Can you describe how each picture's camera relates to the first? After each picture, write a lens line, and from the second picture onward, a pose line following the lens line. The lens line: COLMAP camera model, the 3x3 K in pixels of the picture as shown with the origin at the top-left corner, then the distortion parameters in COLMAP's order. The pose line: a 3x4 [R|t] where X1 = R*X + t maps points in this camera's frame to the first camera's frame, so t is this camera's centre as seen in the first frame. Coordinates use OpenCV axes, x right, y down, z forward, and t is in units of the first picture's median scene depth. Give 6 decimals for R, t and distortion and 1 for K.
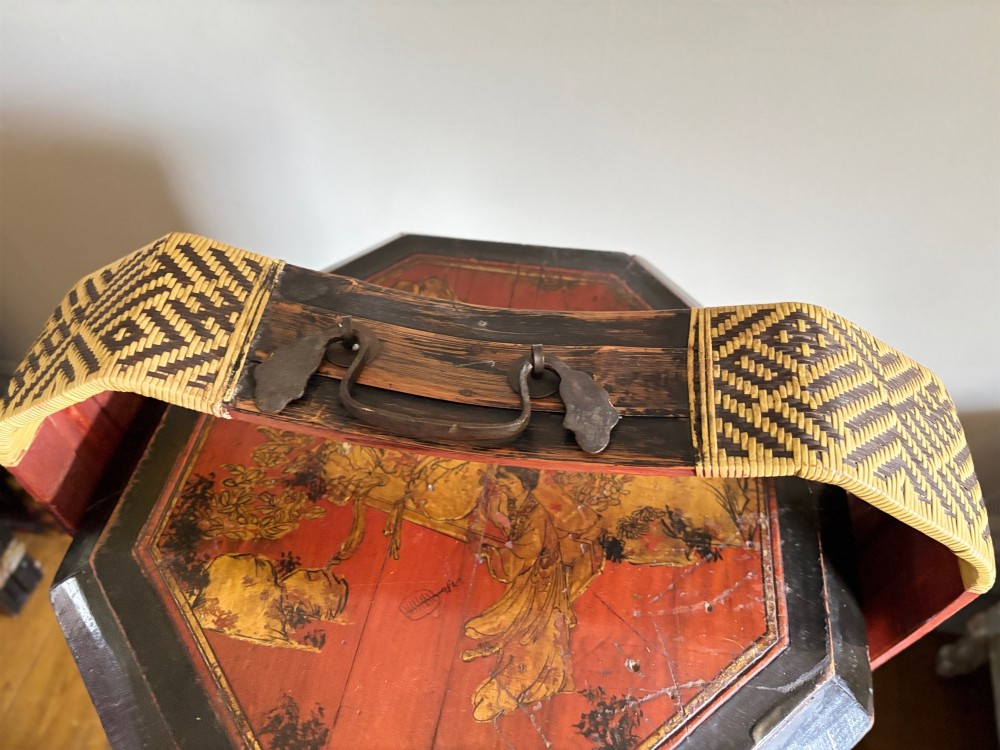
lens RADIAL K [[799.7, 0, 498.8], [0, 799.7, 383.1], [0, 0, 1]] dist [0.027812, -0.056252]
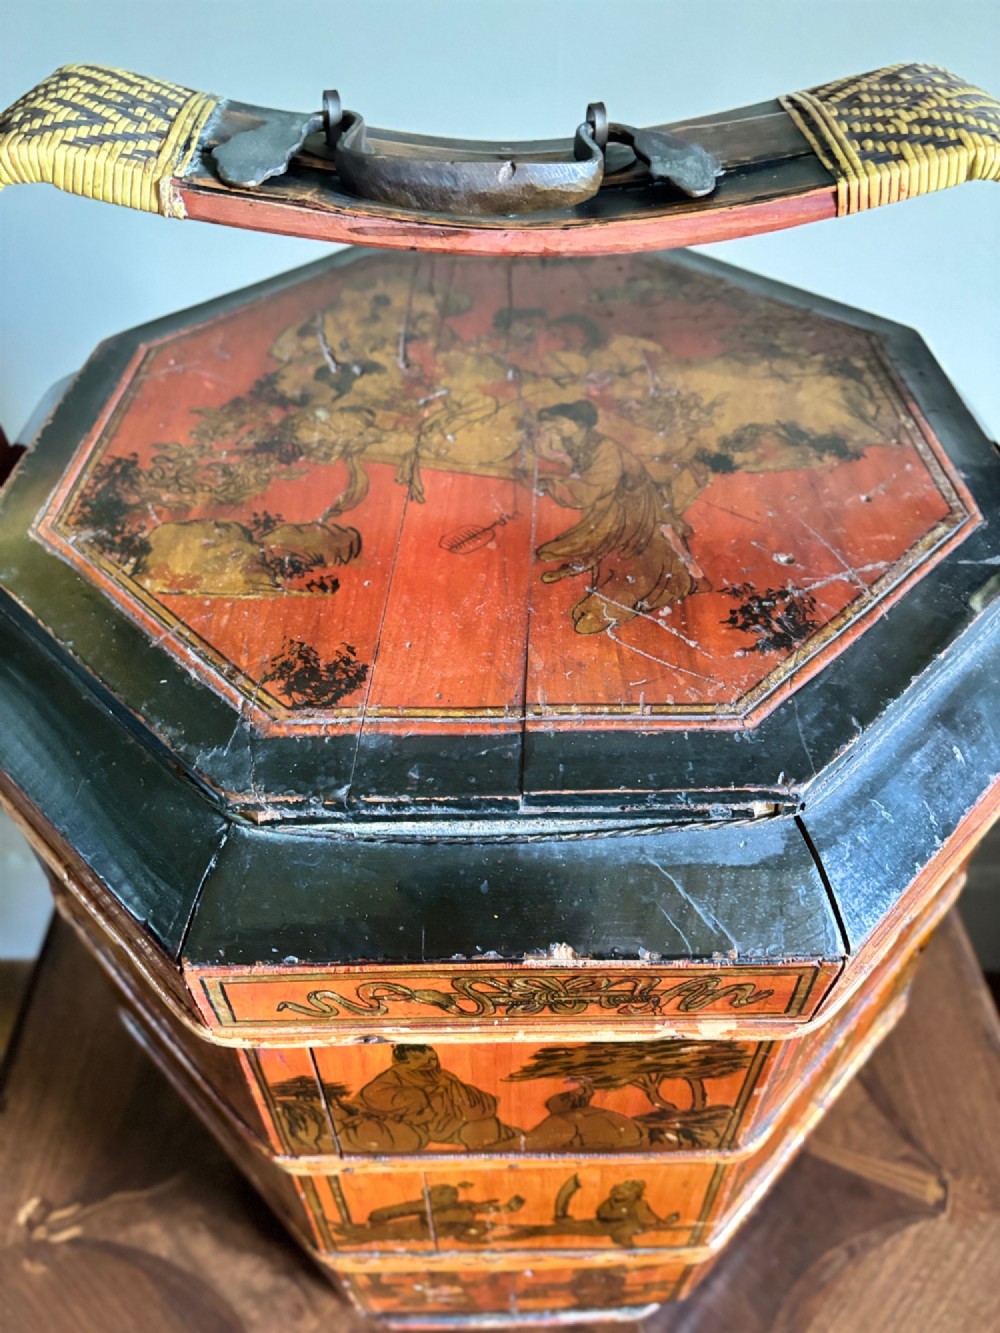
lens RADIAL K [[1066.0, 0, 508.3], [0, 1066.0, 675.6], [0, 0, 1]] dist [0.027812, -0.056252]
pose [[0.987514, -0.118588, 0.103695, -0.177703], [0.134903, 0.976523, -0.167942, 0.567168], [-0.081345, 0.179834, 0.980328, 0.118530]]
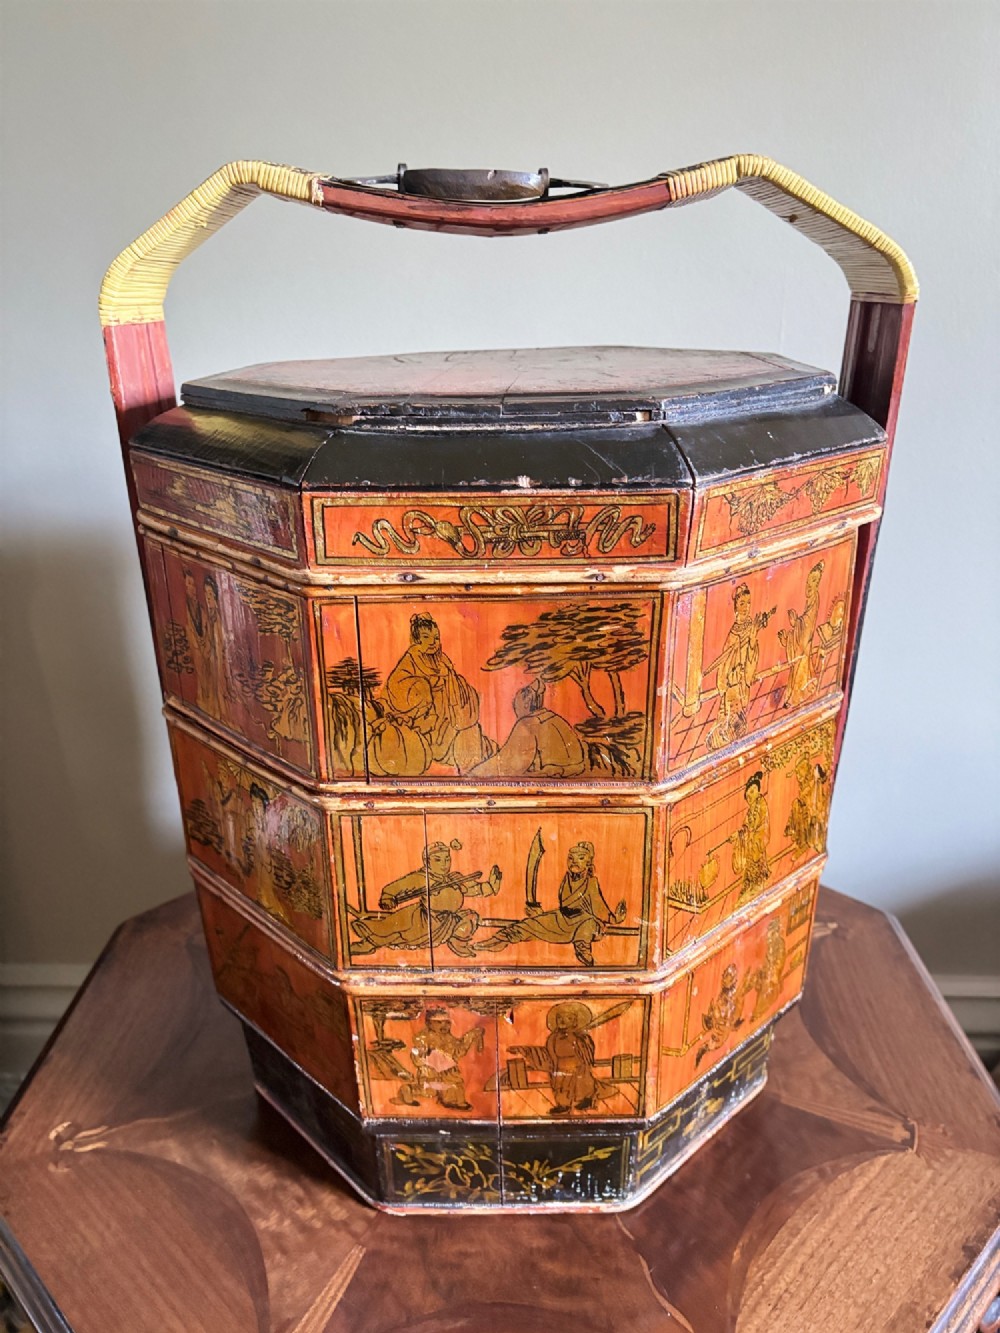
lens RADIAL K [[1066.0, 0, 497.0], [0, 1066.0, 641.7], [0, 0, 1]] dist [0.027812, -0.056252]
pose [[0.992914, -0.058836, 0.103248, -0.249176], [0.106972, 0.820933, -0.560916, 1.497124], [-0.051757, 0.567986, 0.821409, -0.052558]]
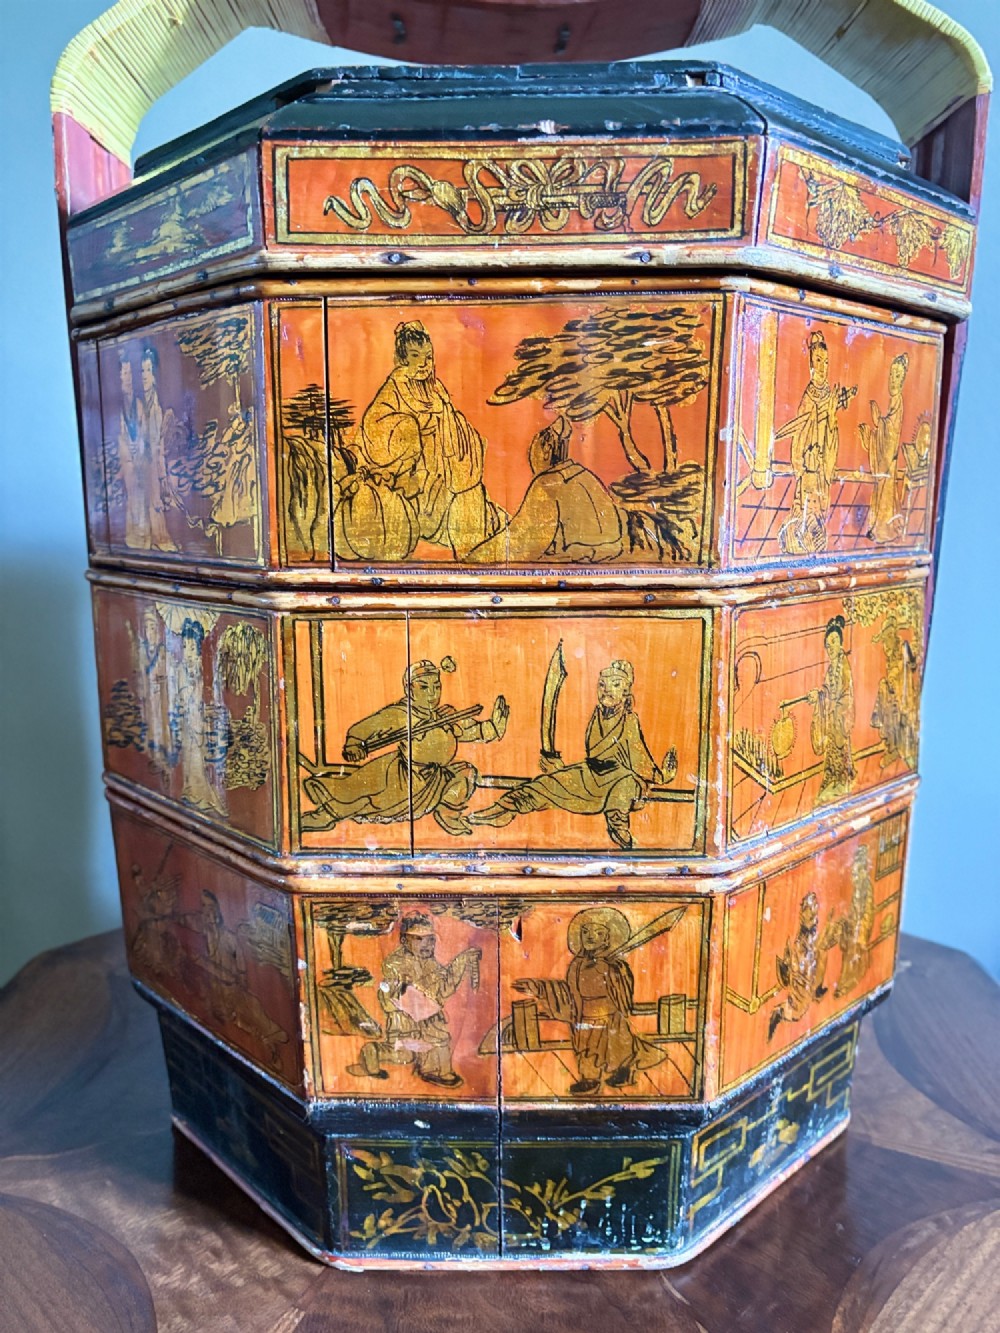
lens RADIAL K [[1066.0, 0, 484.6], [0, 1066.0, 625.1], [0, 0, 1]] dist [0.027812, -0.056252]
pose [[0.993555, -0.022327, 0.111126, -0.253765], [0.095810, 0.689286, -0.718126, 1.658832], [-0.060564, 0.724145, 0.686984, 0.534232]]
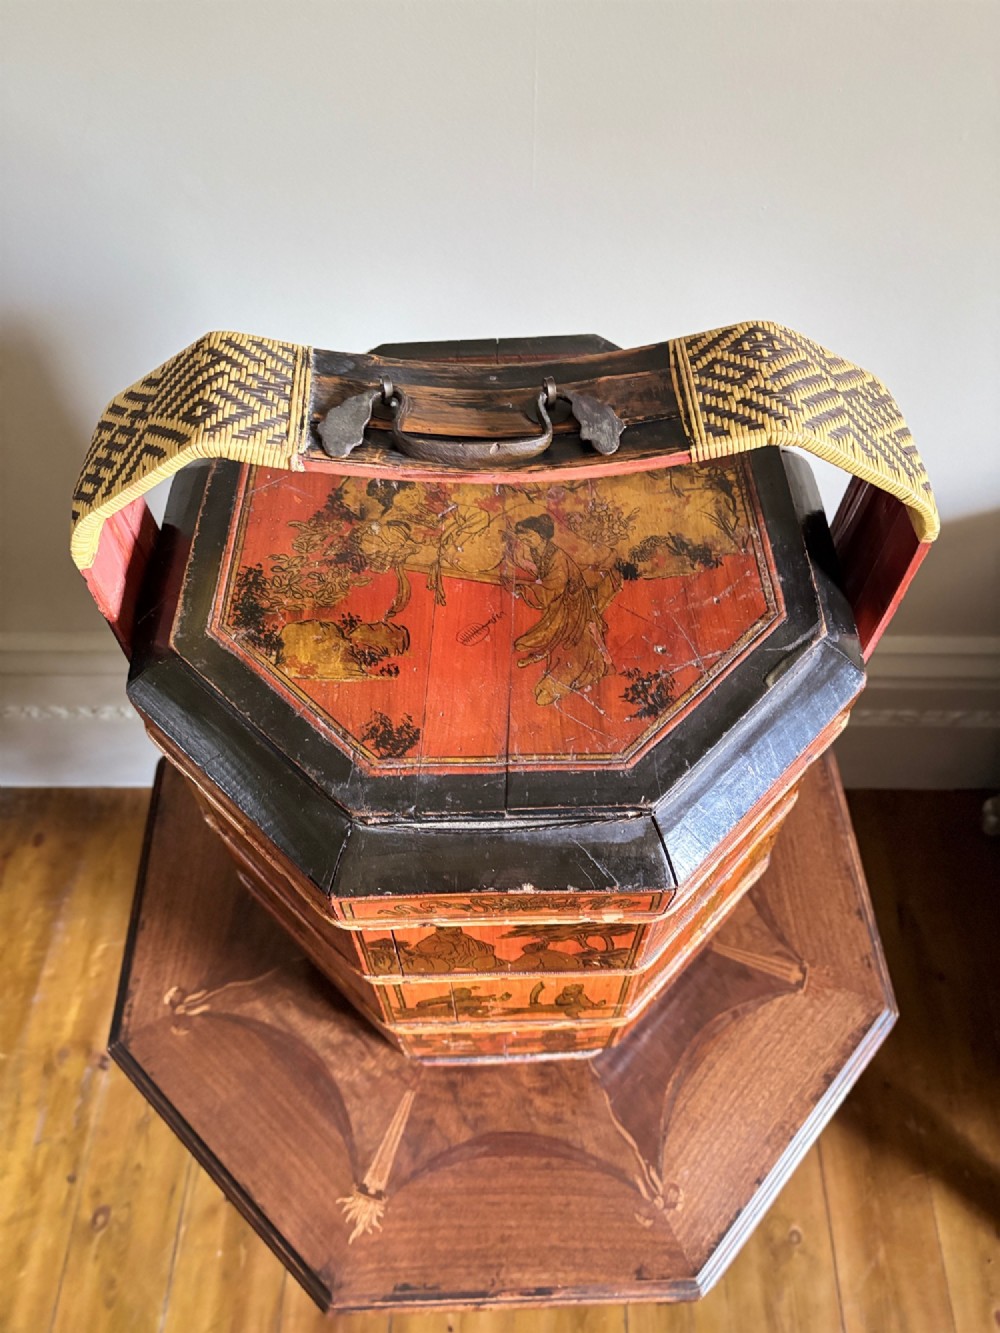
lens RADIAL K [[1066.0, 0, 503.1], [0, 1066.0, 685.5], [0, 0, 1]] dist [0.027812, -0.056252]
pose [[0.985778, -0.147736, 0.080096, -0.194191], [0.145098, 0.988693, 0.037846, 0.306040], [-0.084782, -0.025686, 0.996068, -0.543514]]
